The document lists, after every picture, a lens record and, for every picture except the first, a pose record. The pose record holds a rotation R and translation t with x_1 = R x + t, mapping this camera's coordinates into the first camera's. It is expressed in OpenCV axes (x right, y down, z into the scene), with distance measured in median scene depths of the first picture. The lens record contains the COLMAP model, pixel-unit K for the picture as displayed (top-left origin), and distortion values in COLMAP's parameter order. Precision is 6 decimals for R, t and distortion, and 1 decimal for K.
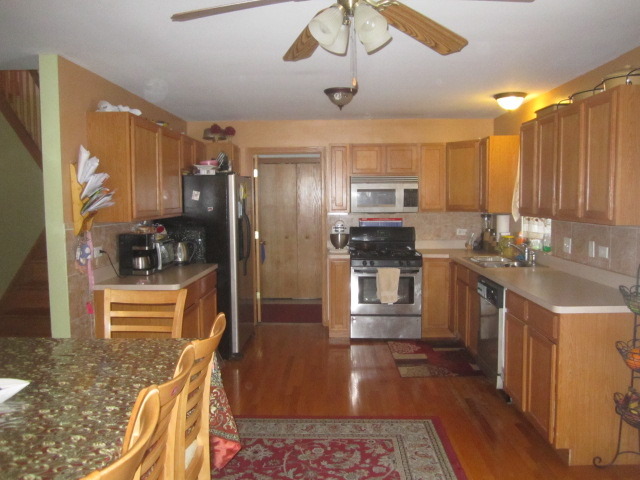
lens RADIAL K [[543.2, 0, 323.4], [0, 543.2, 236.8], [0, 0, 1]] dist [-0.011919, -0.006638]
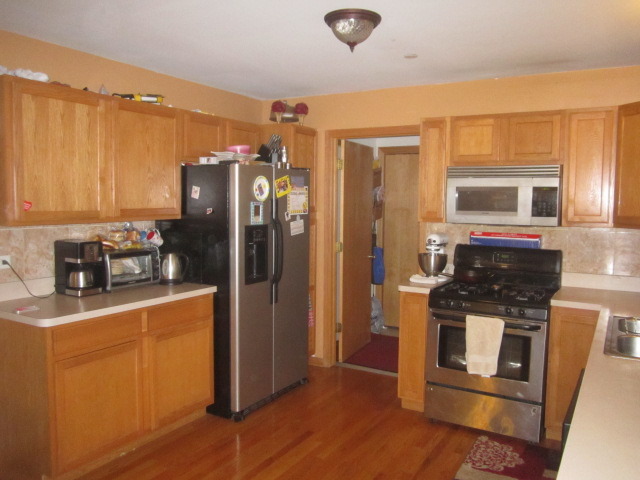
lens RADIAL K [[543.2, 0, 323.4], [0, 543.2, 236.8], [0, 0, 1]] dist [-0.011919, -0.006638]
pose [[0.879210, 0.052655, -0.473515, 0.240207], [-0.052254, 0.998535, 0.014014, -0.030319], [0.473560, 0.012422, 0.880674, 0.375505]]
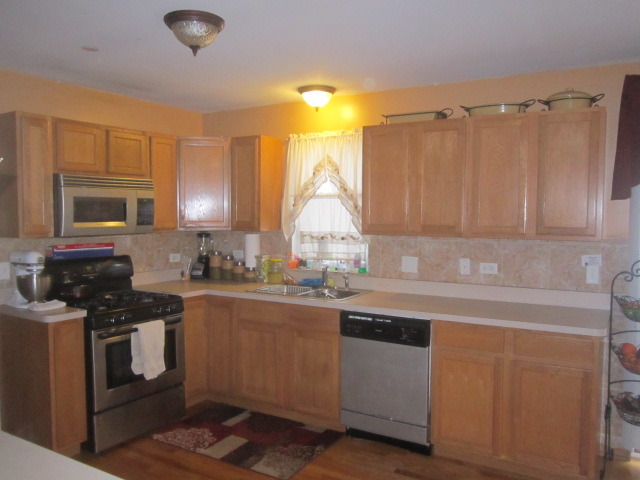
lens RADIAL K [[546.9, 0, 320.0], [0, 546.9, 240.0], [0, 0, 1]] dist [-0.009335, -0.003347]
pose [[0.508783, -0.036805, 0.860108, -0.321592], [0.056489, 0.998360, 0.009306, -0.032158], [-0.859040, 0.043852, 0.510028, 0.492166]]
